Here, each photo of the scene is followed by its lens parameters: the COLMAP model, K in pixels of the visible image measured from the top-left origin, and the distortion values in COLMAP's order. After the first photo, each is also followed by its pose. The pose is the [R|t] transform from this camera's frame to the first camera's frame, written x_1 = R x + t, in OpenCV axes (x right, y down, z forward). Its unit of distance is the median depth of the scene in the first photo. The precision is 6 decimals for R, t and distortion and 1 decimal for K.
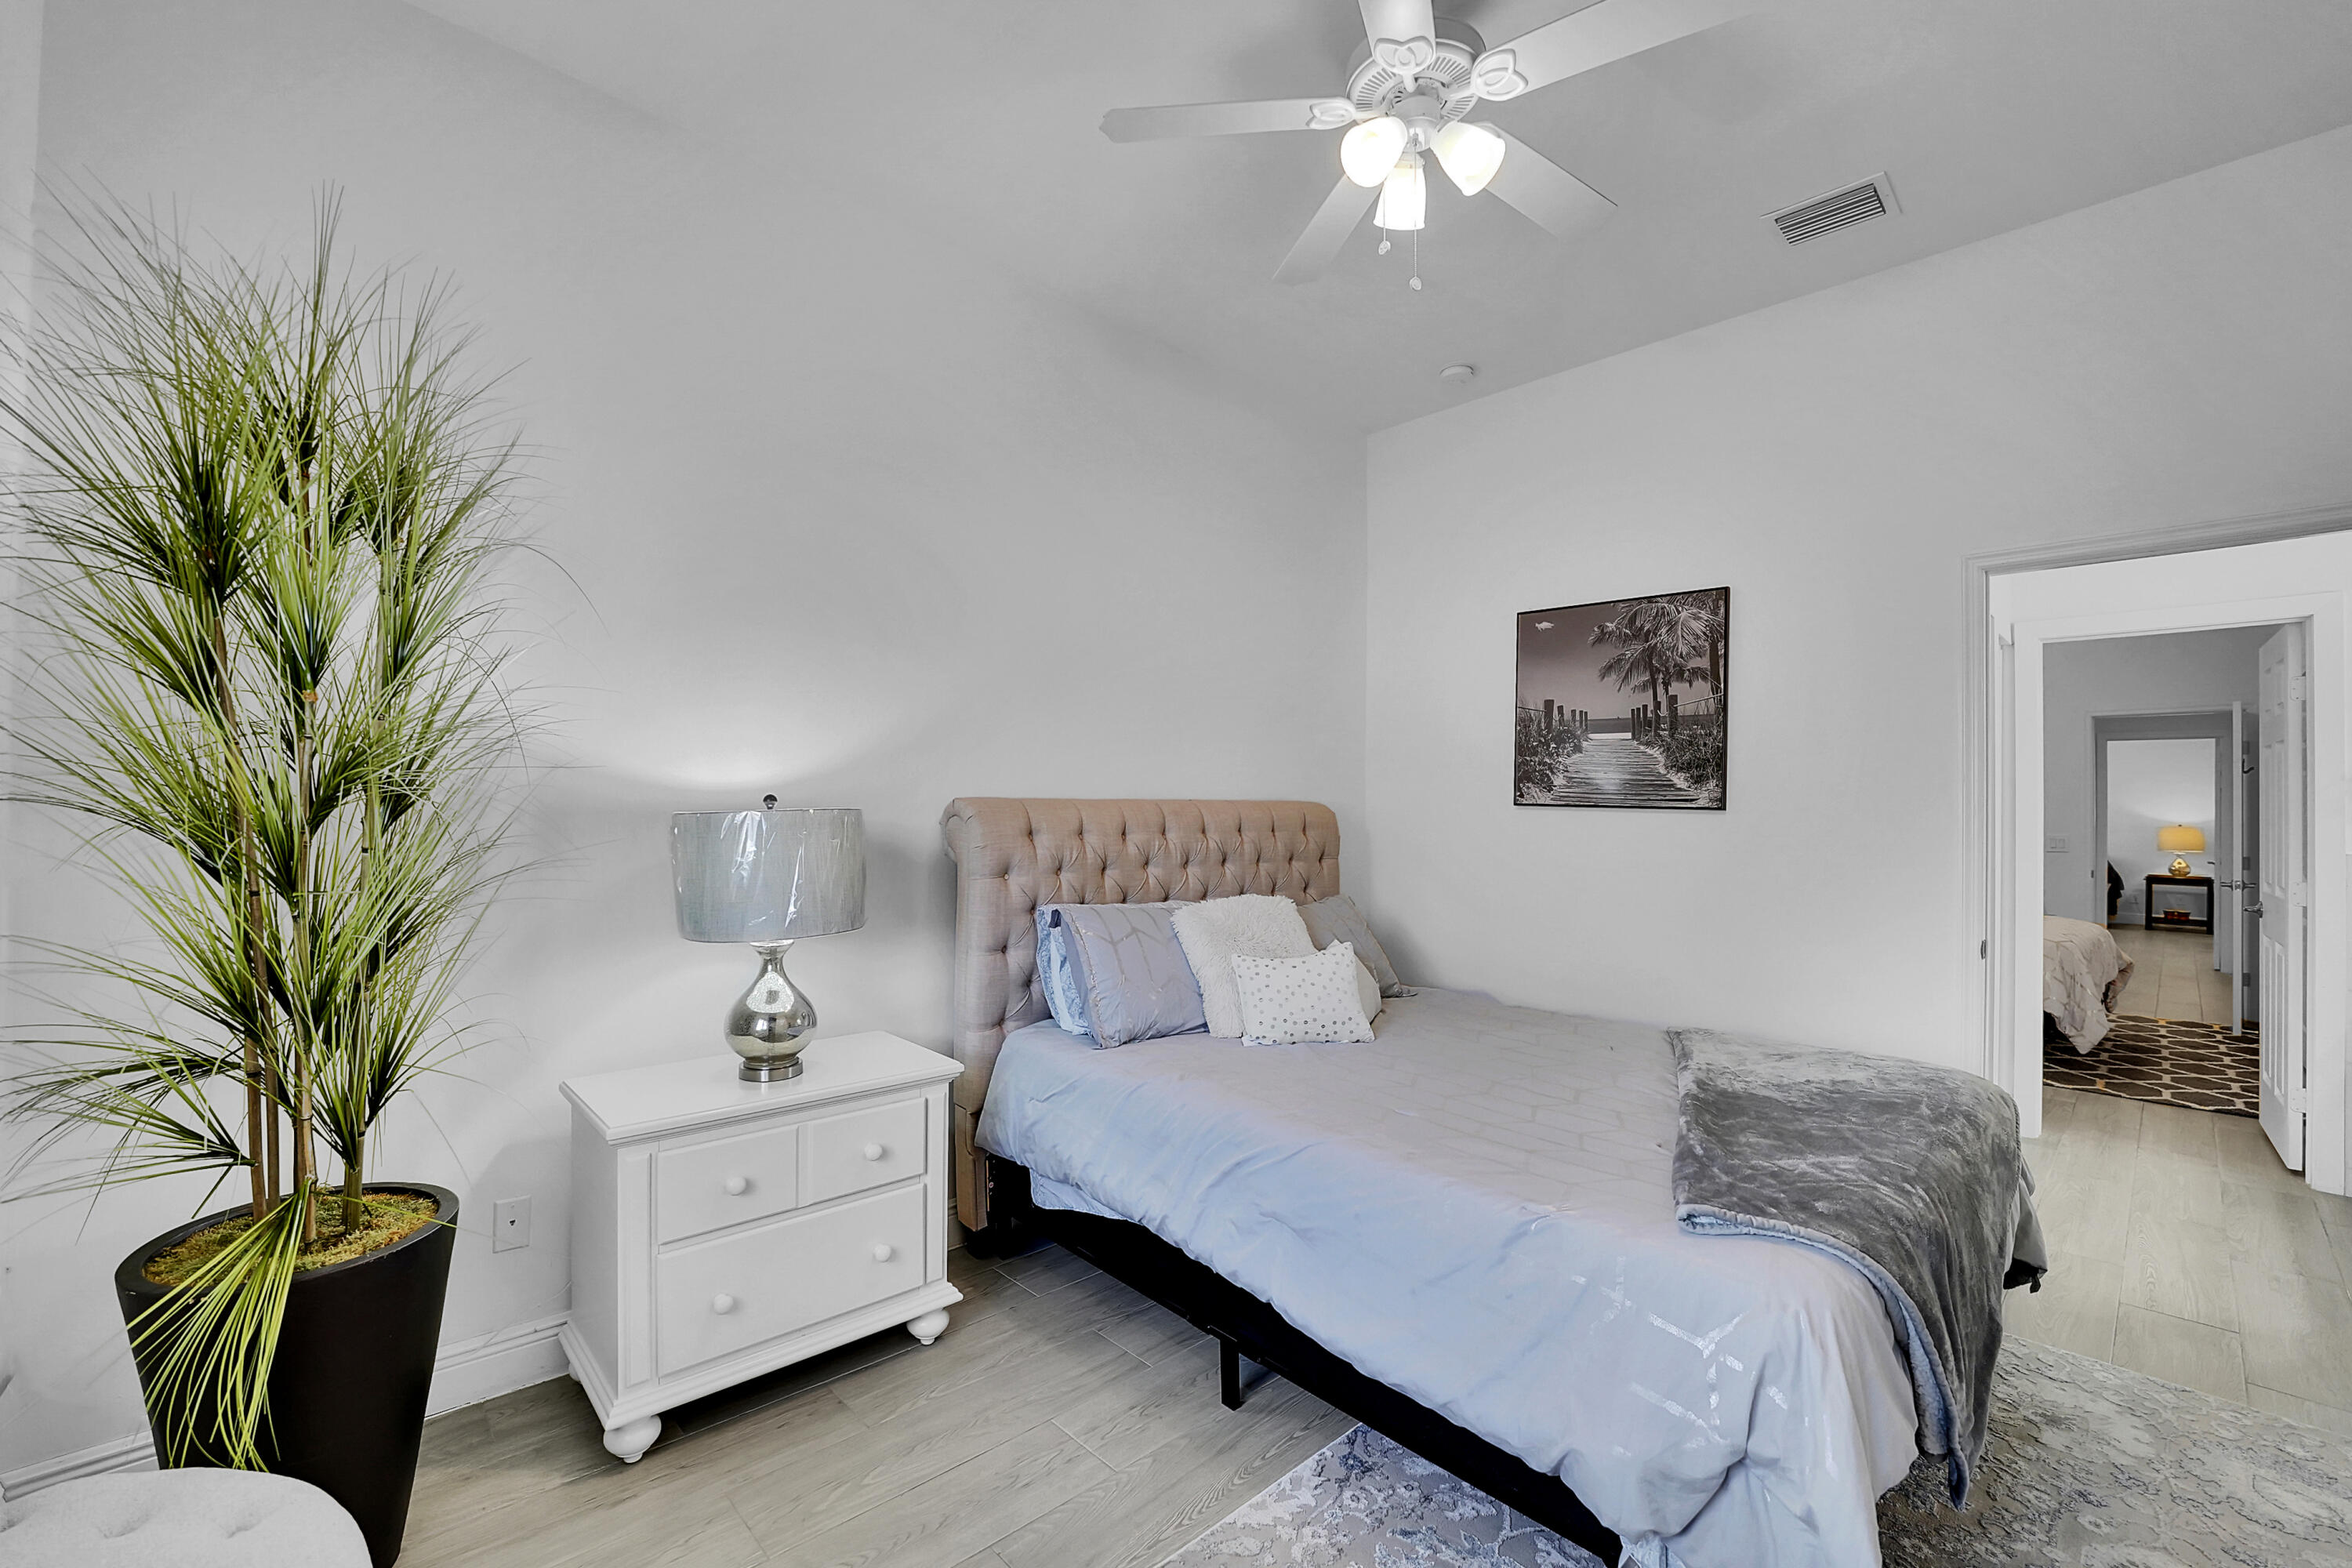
lens RADIAL K [[984.1, 0, 1168.7], [0, 984.1, 800.2], [0, 0, 1]] dist [-0.017467, 0.000280]
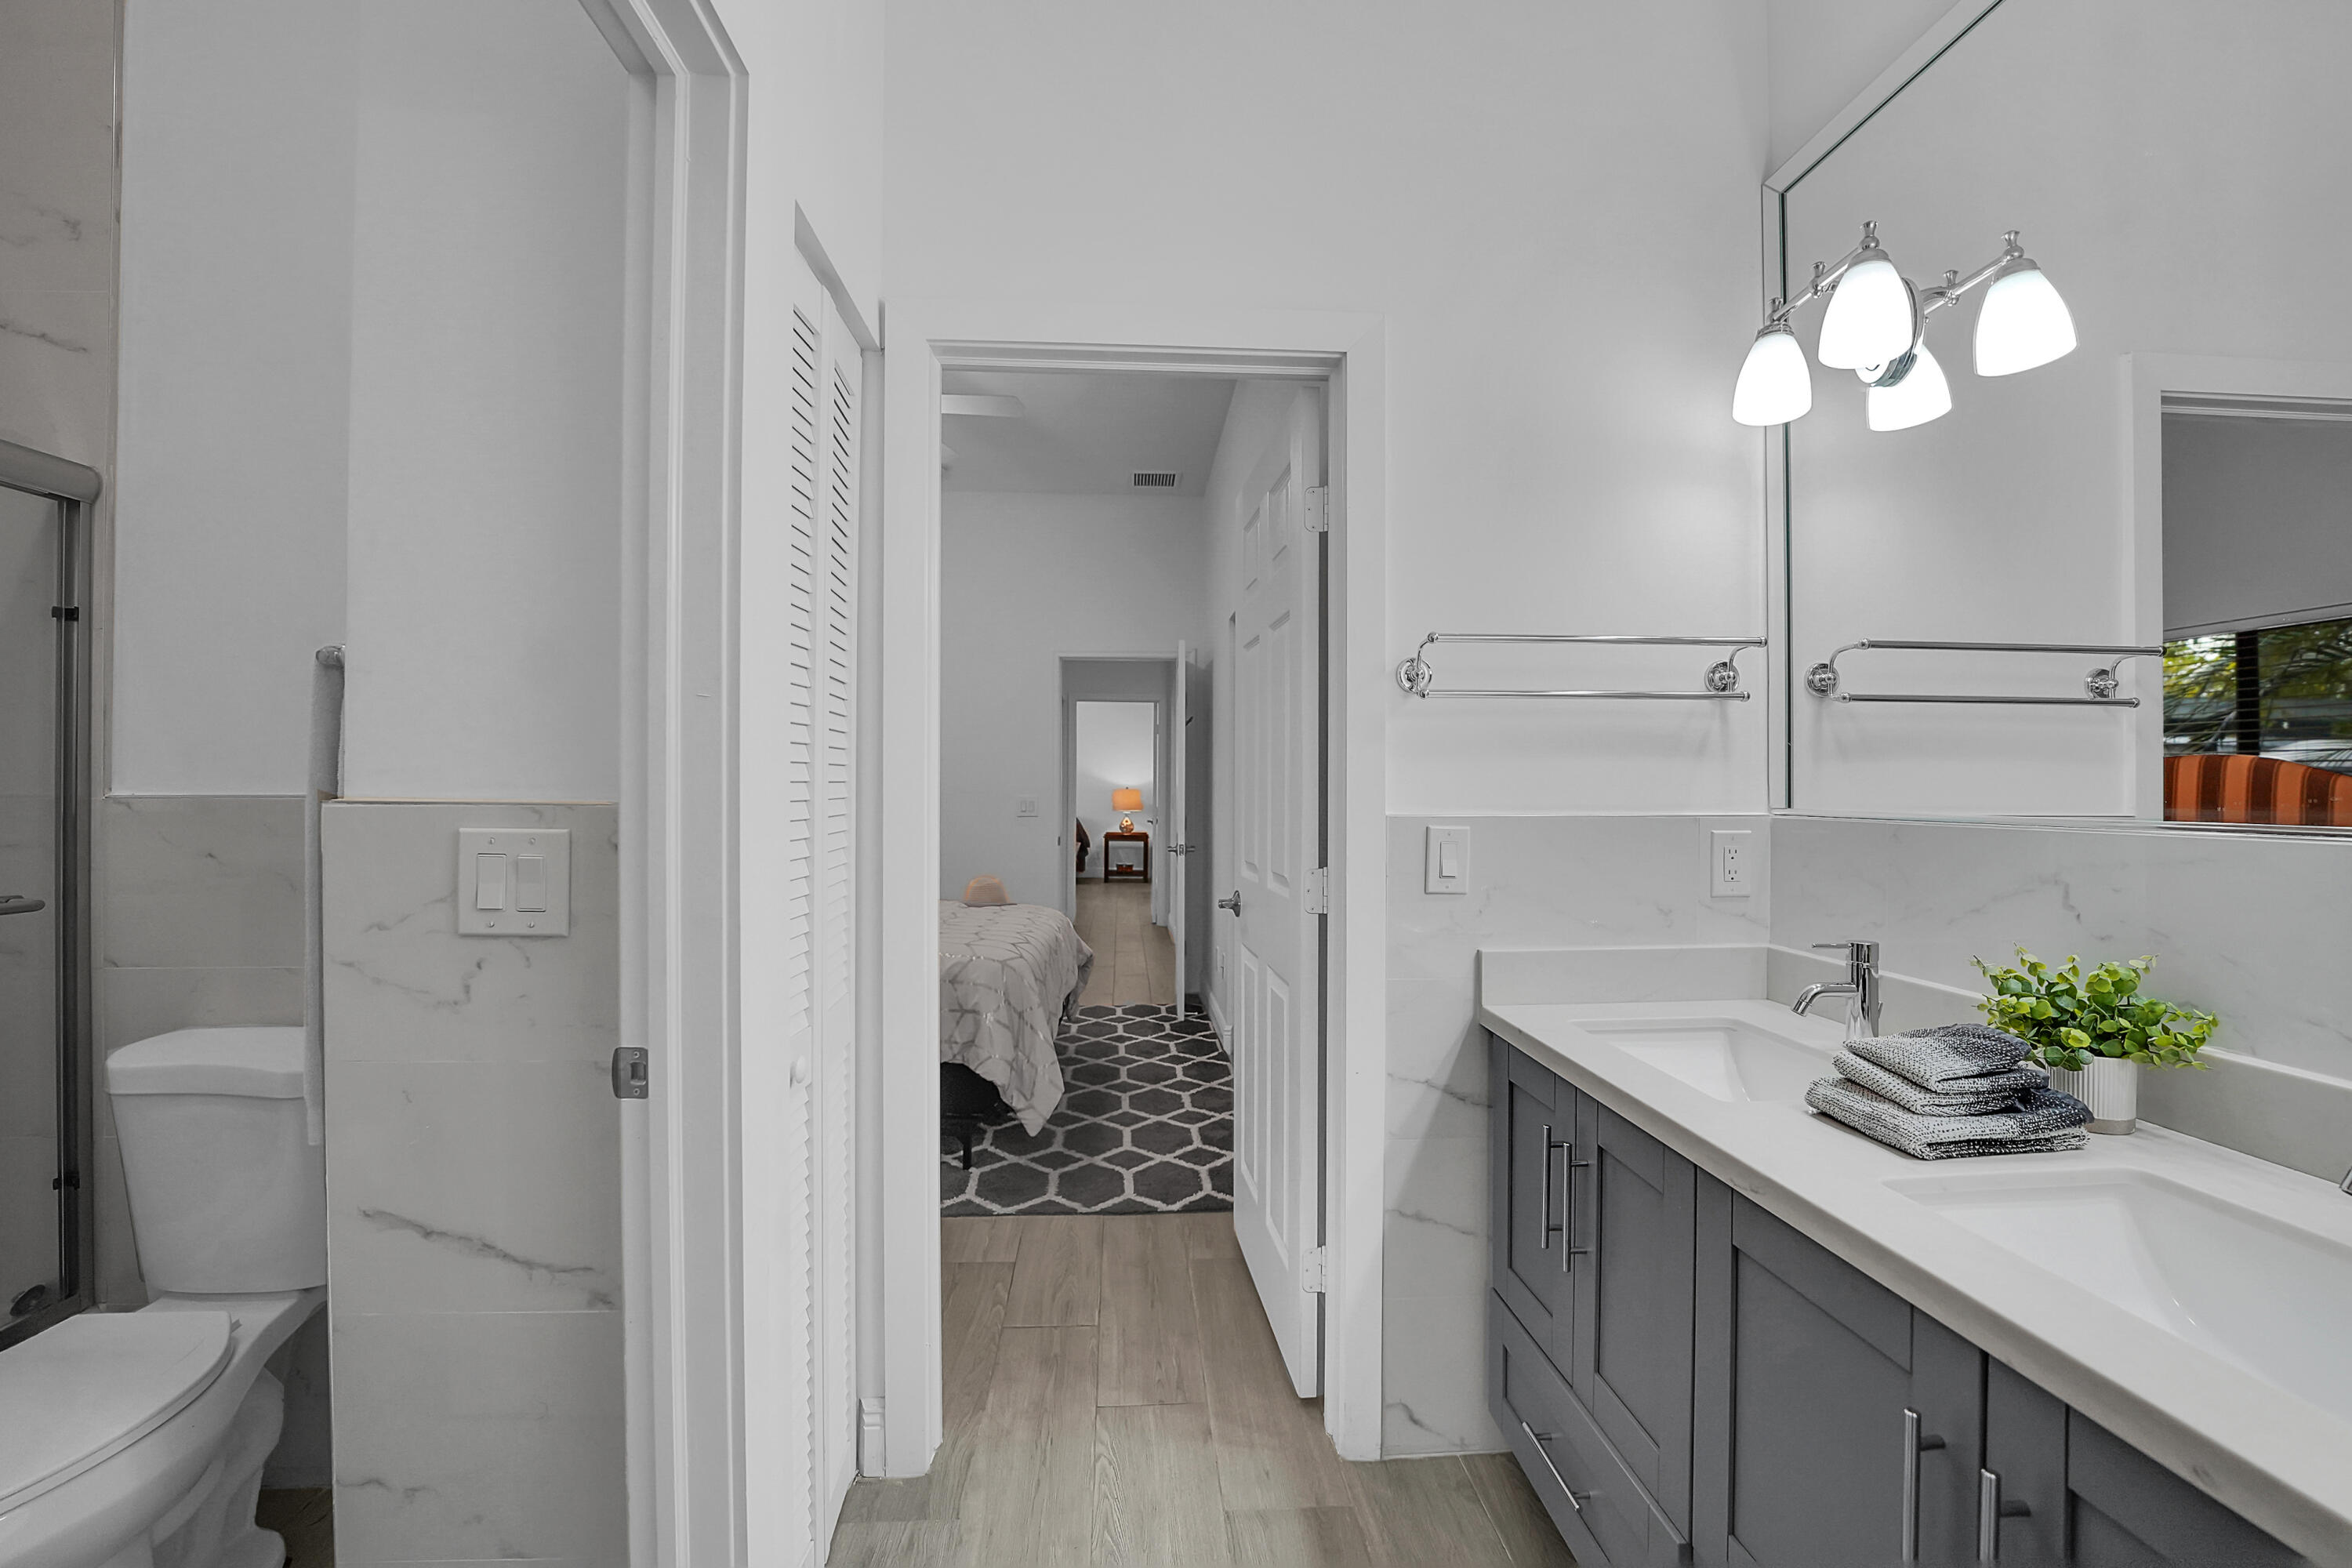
lens RADIAL K [[962.5, 0, 1176.0], [0, 962.5, 784.0], [0, 0, 1]] dist [-0.021700, 0.000123]
pose [[0.648861, -0.005053, 0.760890, 0.652407], [-0.003821, 0.999944, 0.009900, 0.029357], [-0.760897, -0.009331, 0.648806, 0.645814]]
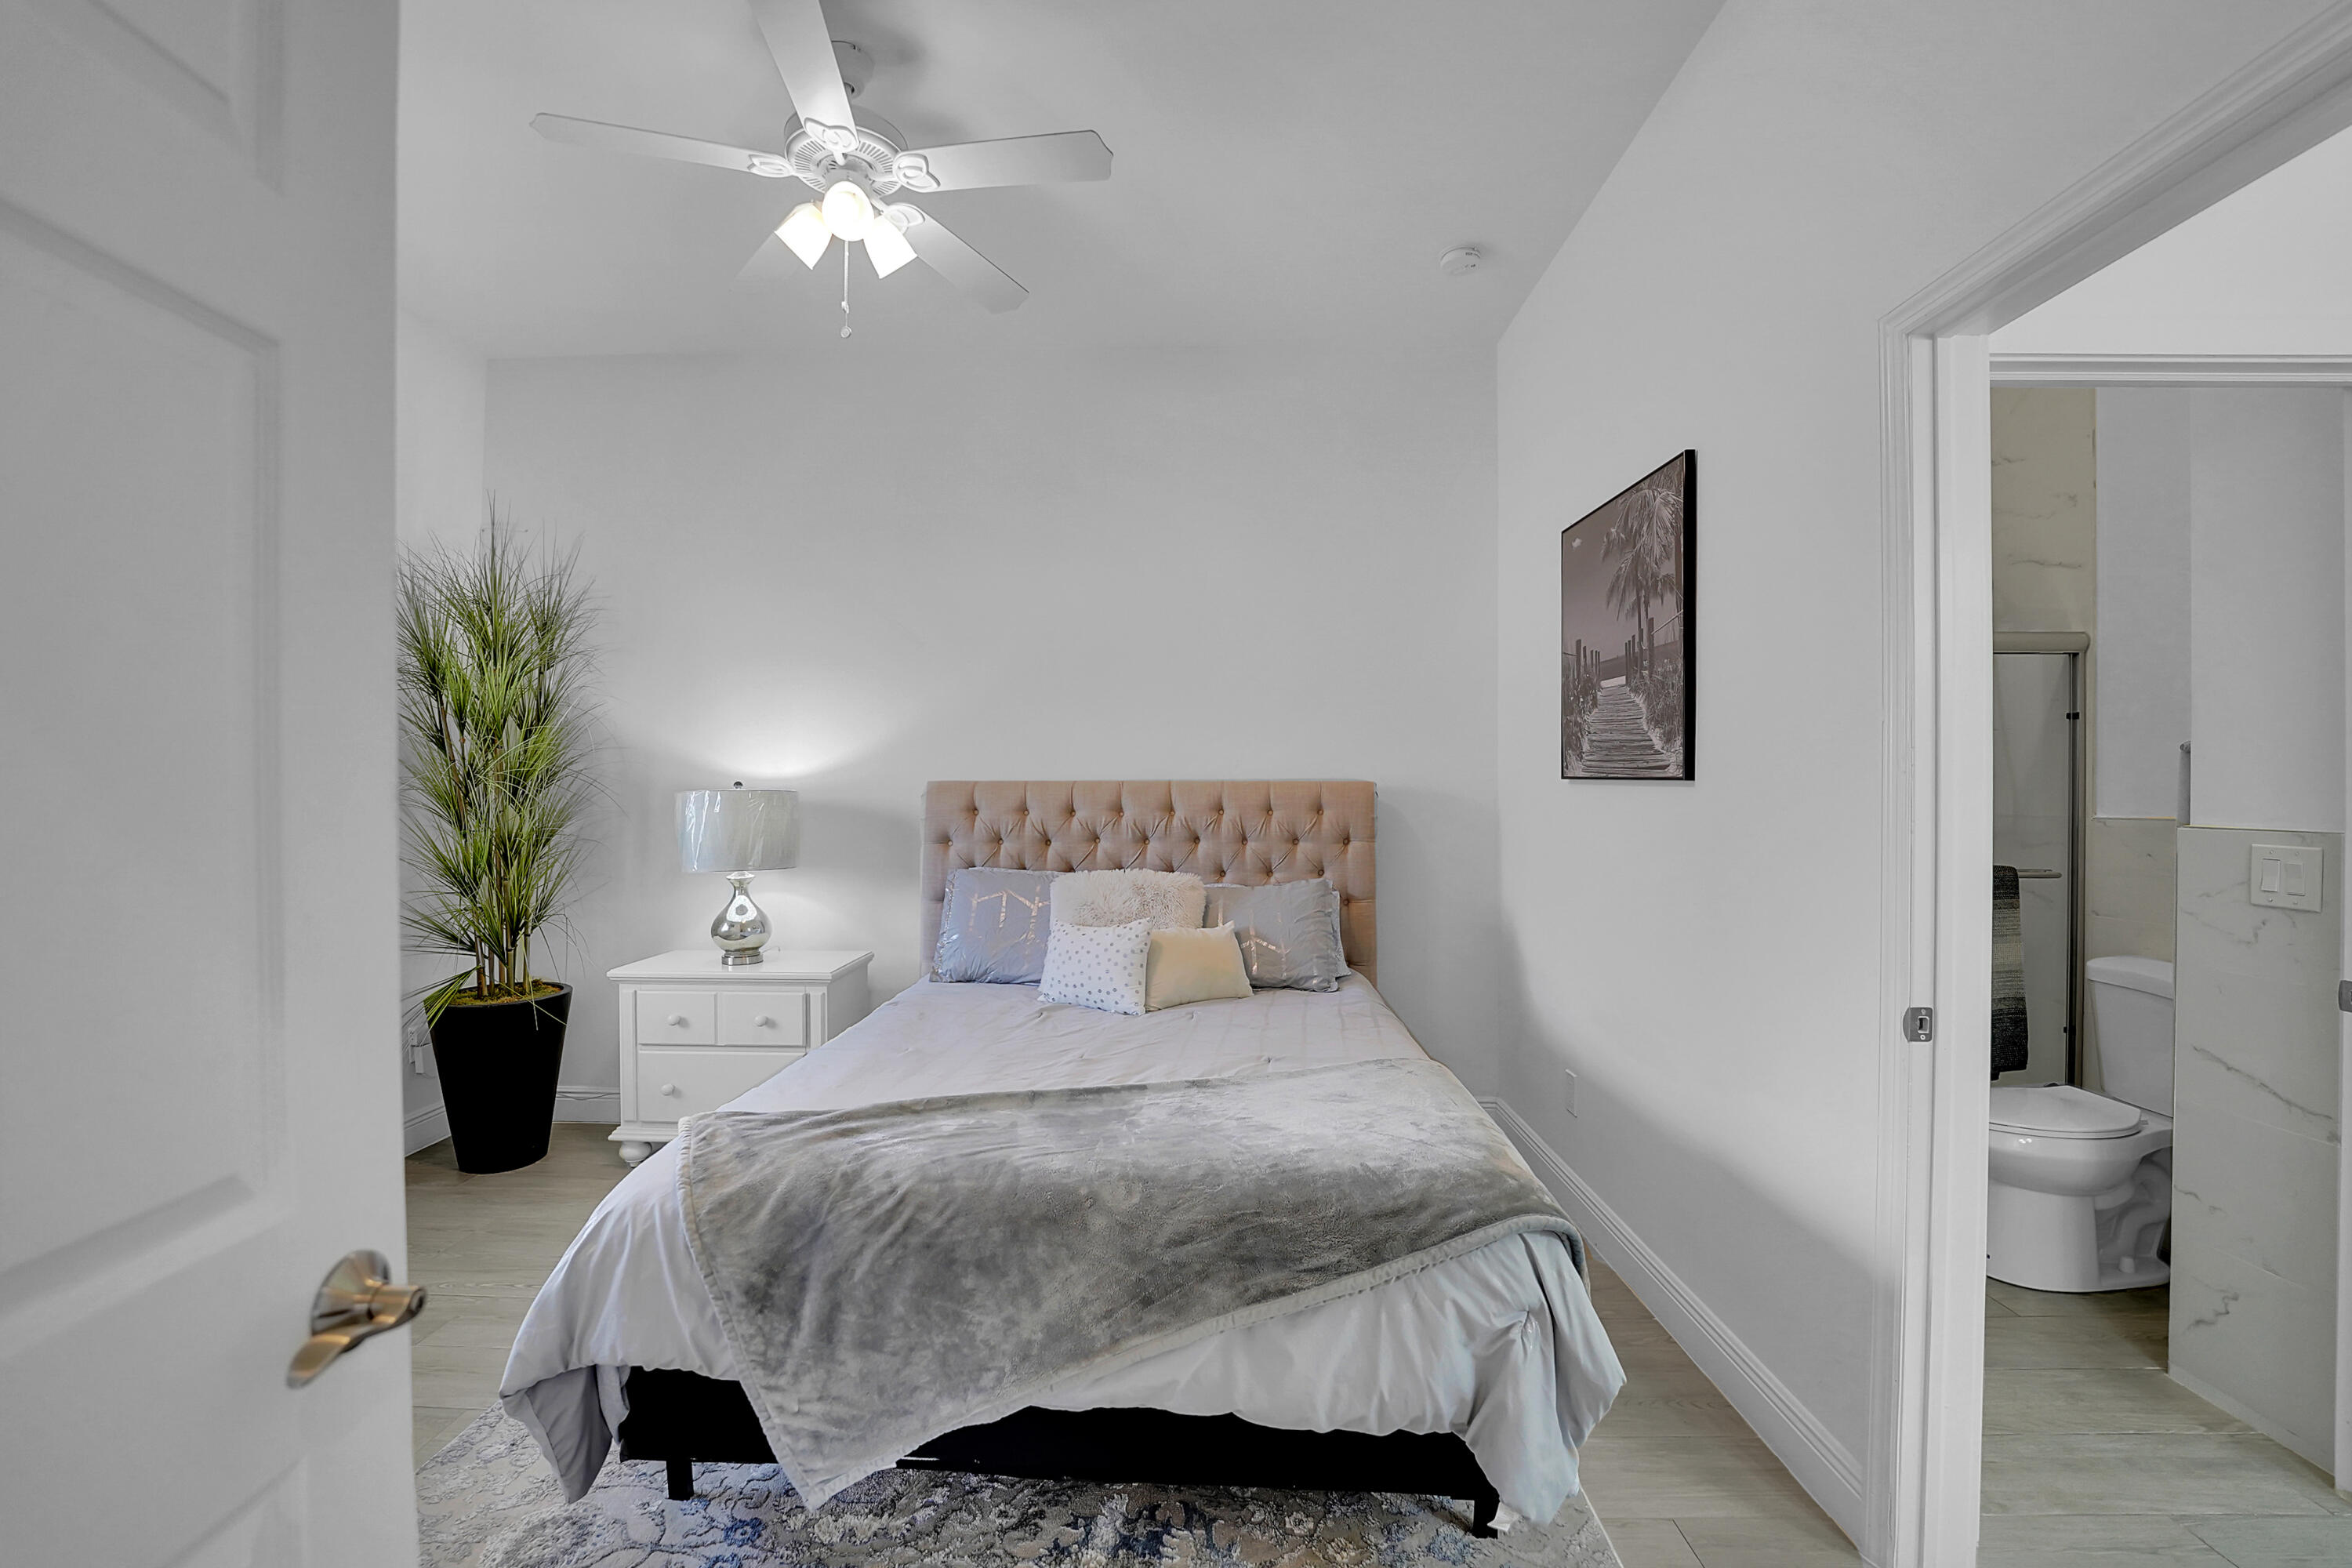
lens RADIAL K [[984.1, 0, 1168.7], [0, 984.1, 800.2], [0, 0, 1]] dist [-0.017467, 0.000280]
pose [[0.706324, -0.002506, -0.707884, 0.685589], [0.011836, 0.999896, 0.008270, 0.012169], [0.707789, -0.014220, 0.706281, 0.228564]]
